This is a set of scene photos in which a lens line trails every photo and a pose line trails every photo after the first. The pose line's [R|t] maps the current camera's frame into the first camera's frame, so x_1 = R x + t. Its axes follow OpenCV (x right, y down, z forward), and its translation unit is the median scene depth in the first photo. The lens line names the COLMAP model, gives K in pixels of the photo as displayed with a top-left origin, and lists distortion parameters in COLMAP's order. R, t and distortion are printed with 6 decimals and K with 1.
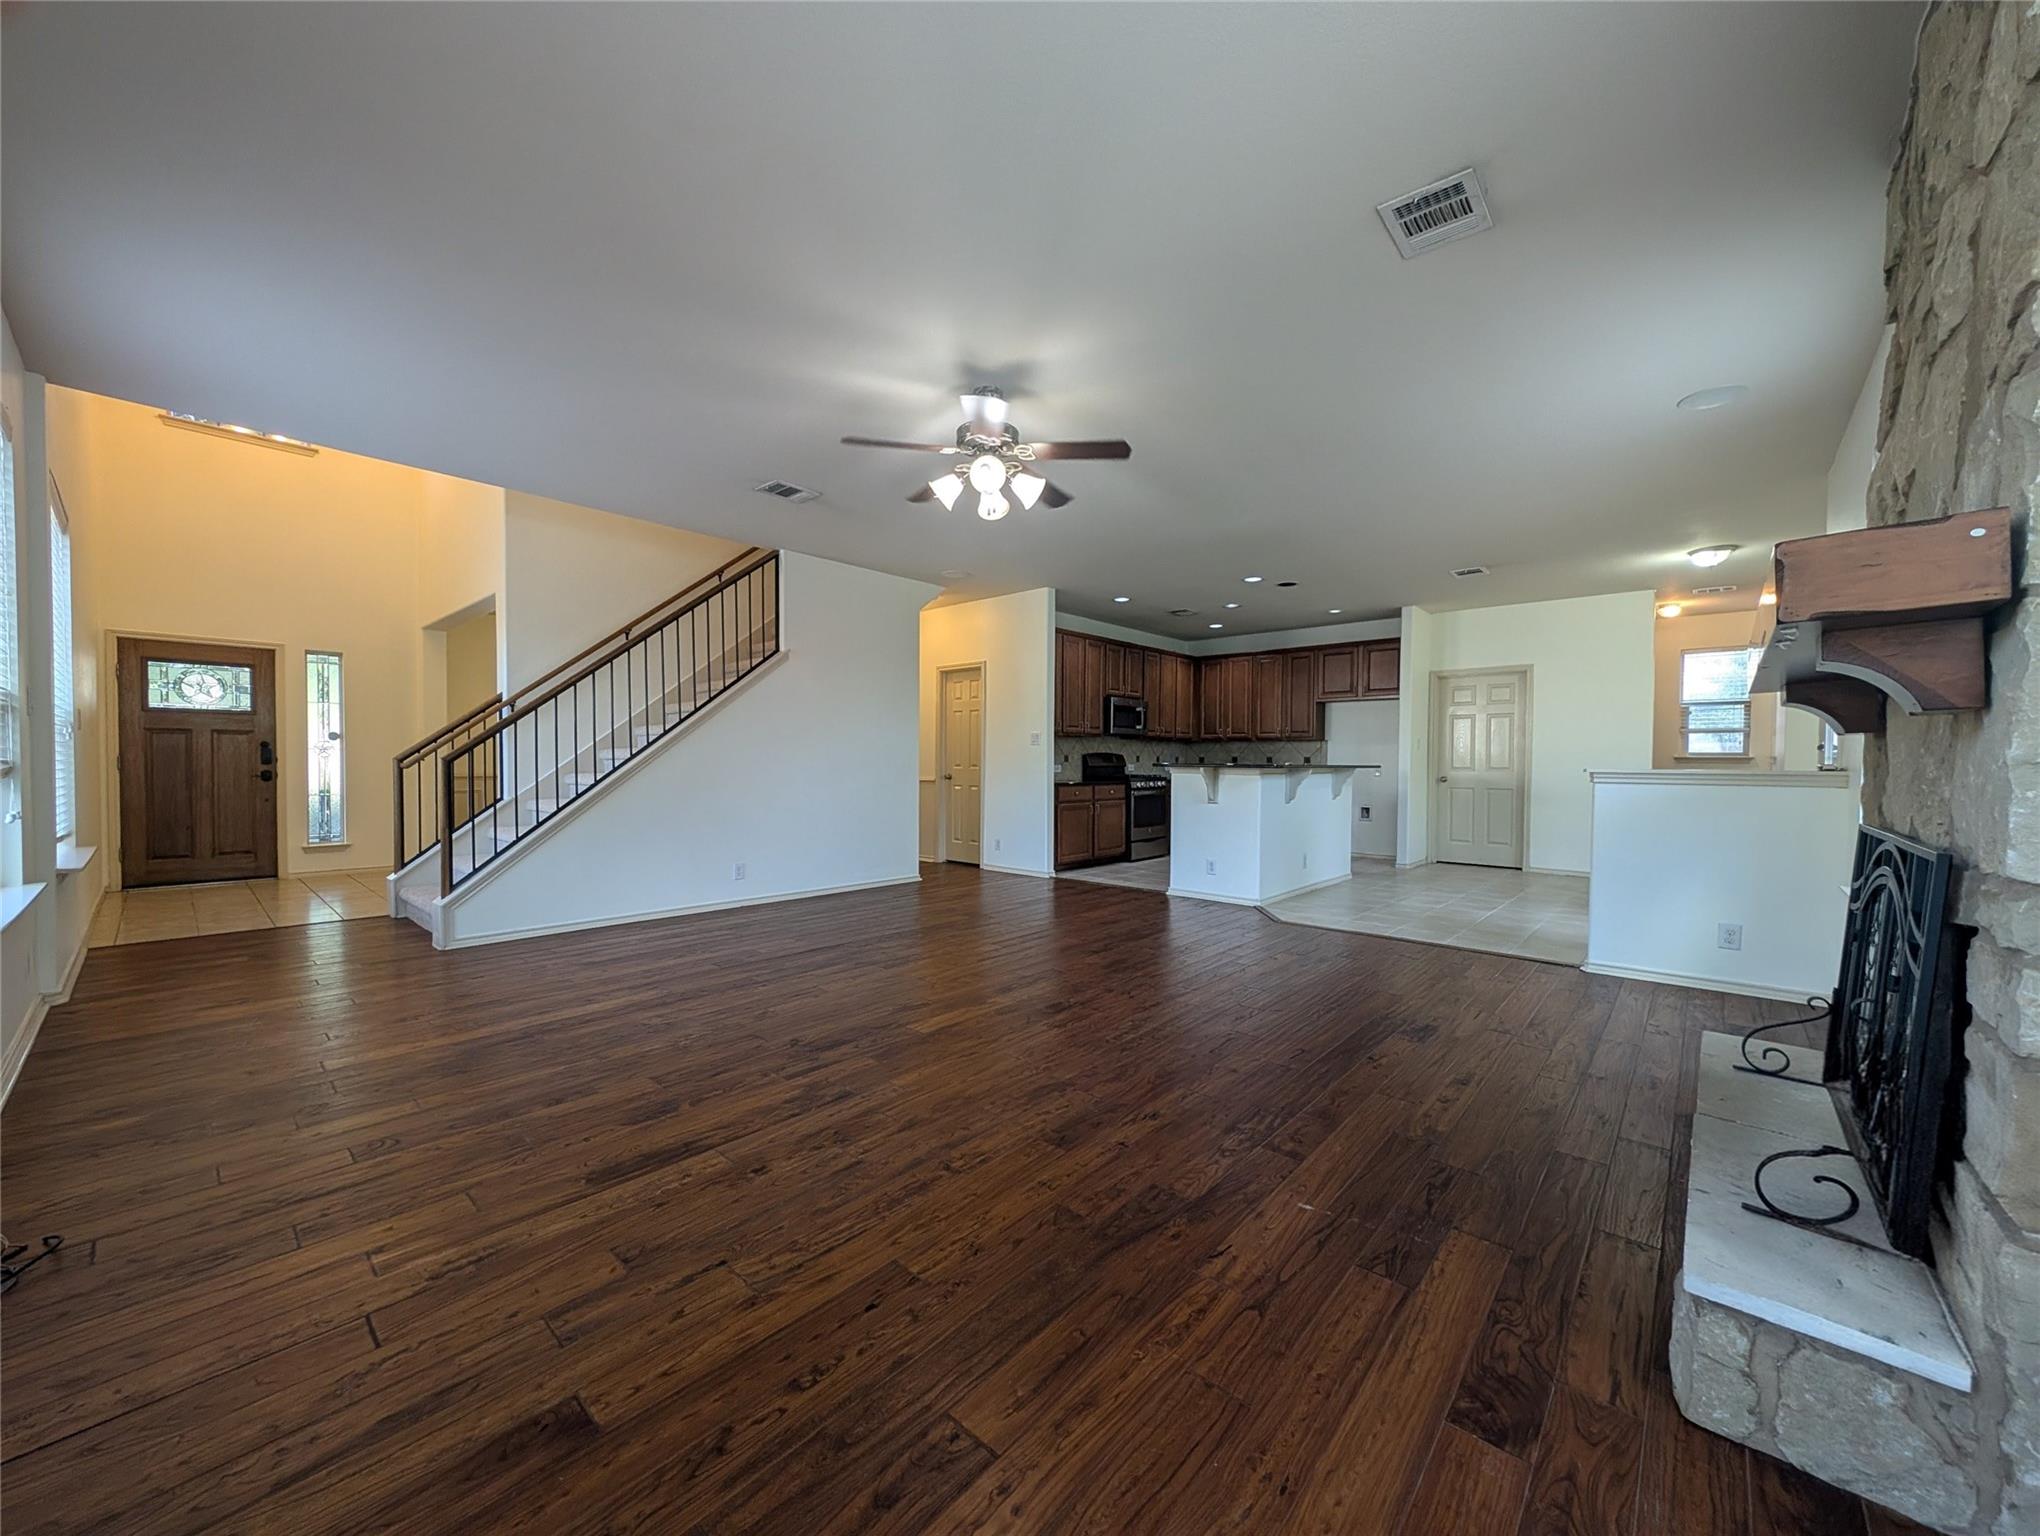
lens RADIAL K [[770.2, 0, 1017.1], [0, 770.2, 777.6], [0, 0, 1]] dist [0.007218, -0.003356]
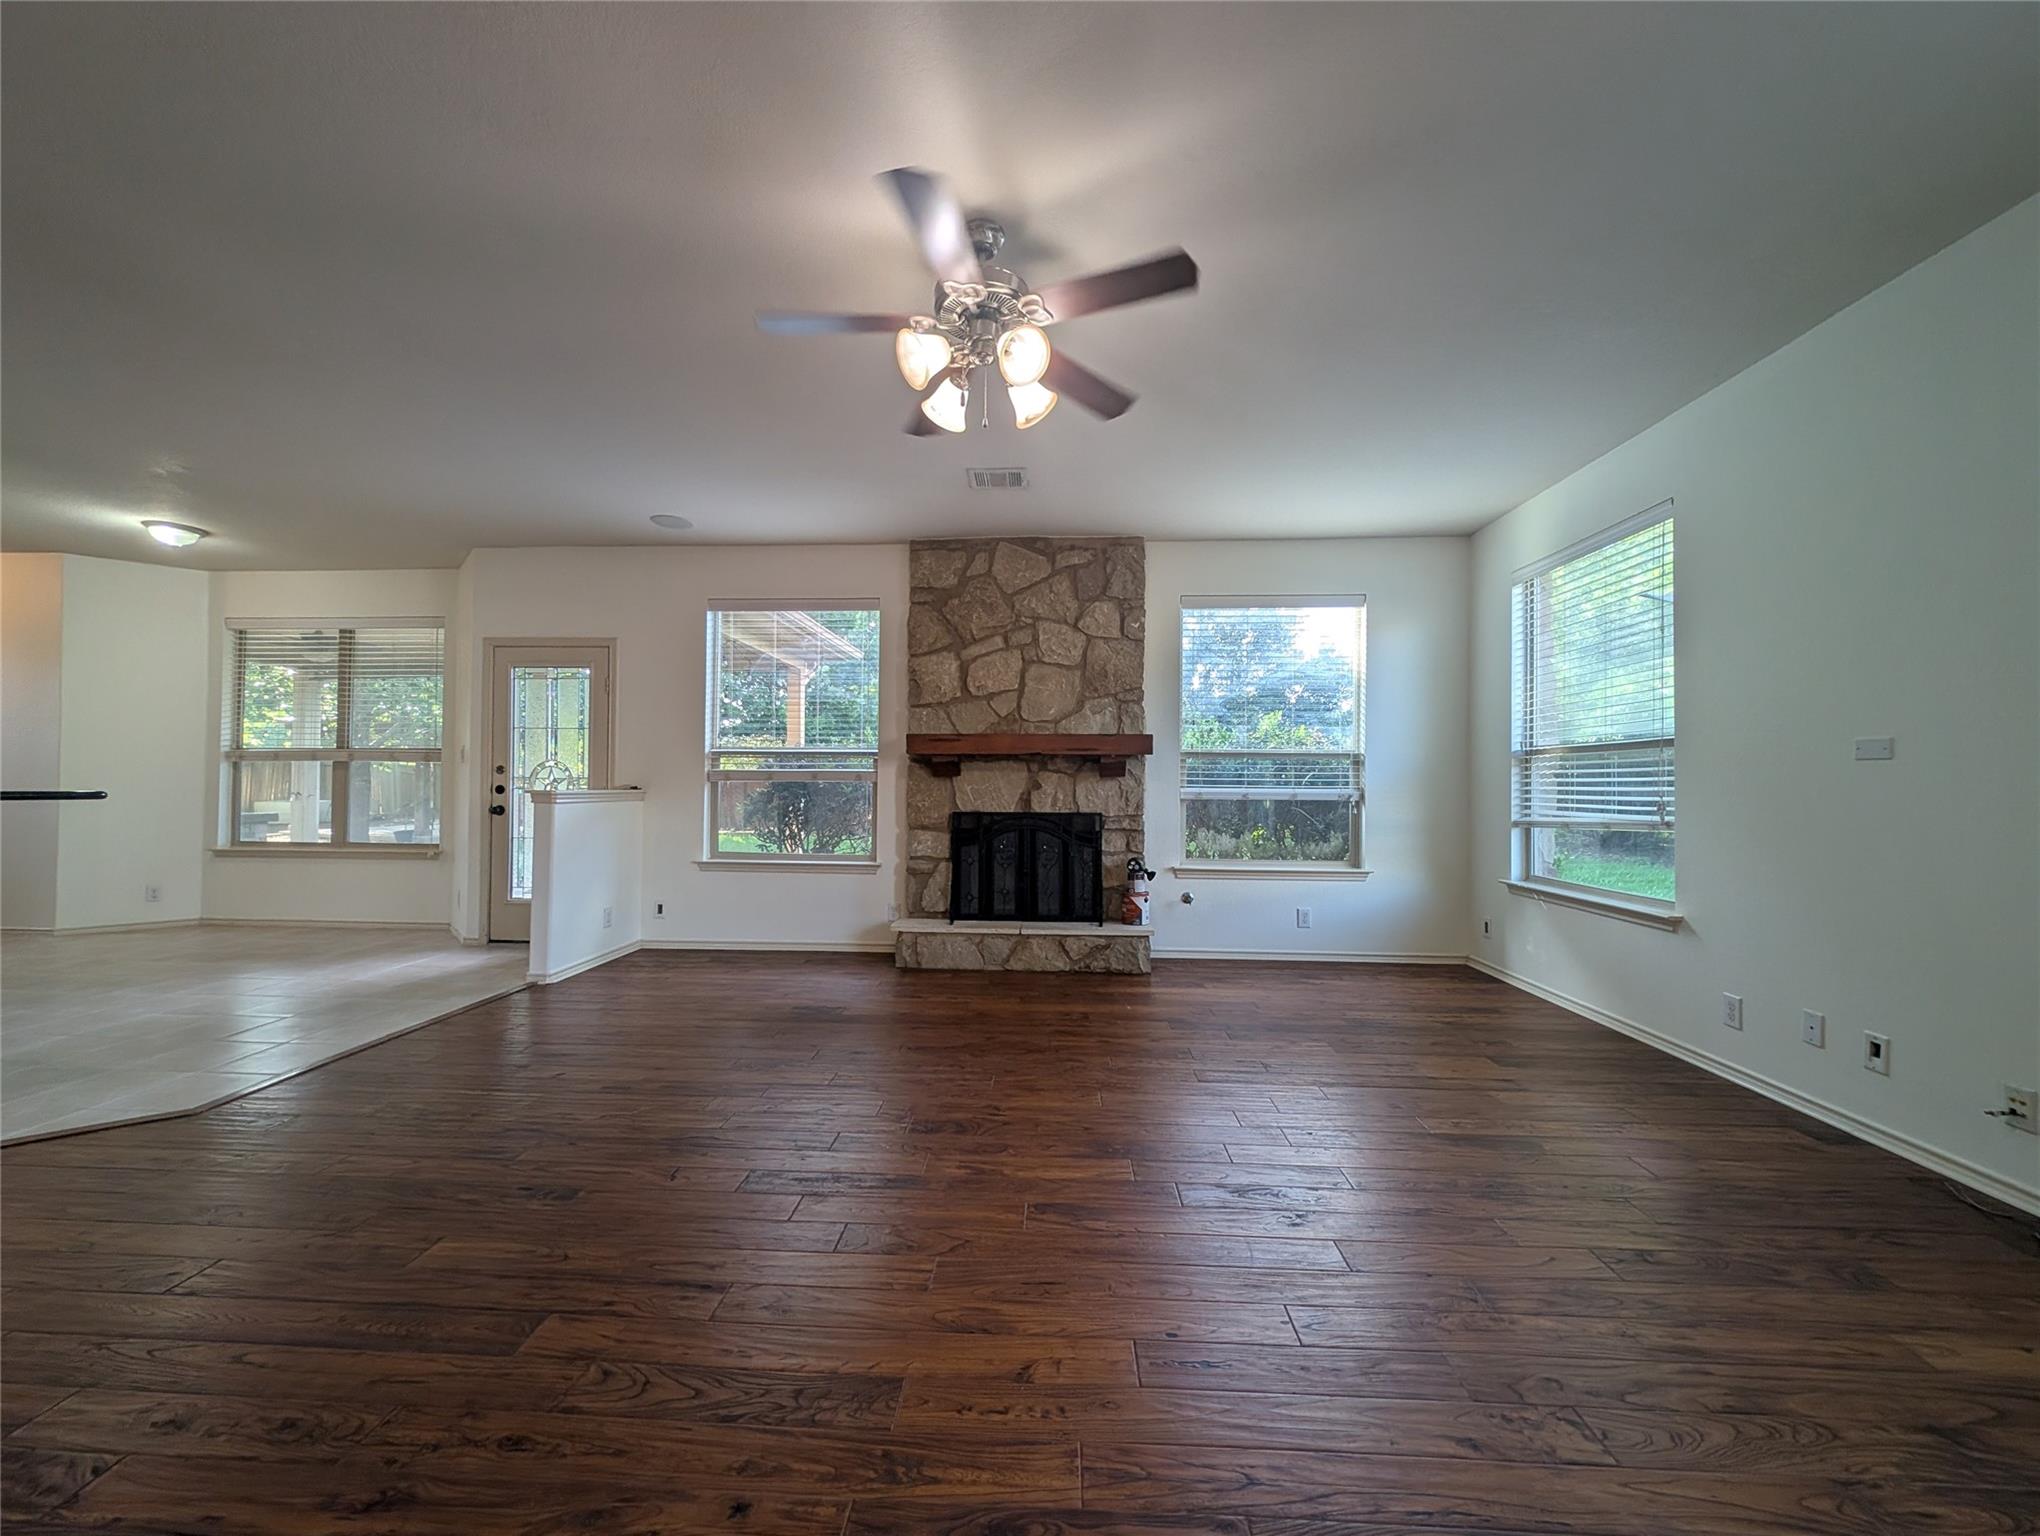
lens RADIAL K [[767.5, 0, 1023.2], [0, 767.5, 774.3], [0, 0, 1]] dist [0.000496, -0.000042]
pose [[-0.628892, 0.001607, 0.777491, -0.294171], [0.006417, 0.999975, 0.003123, -0.019794], [-0.777466, 0.006953, -0.628886, 0.714422]]
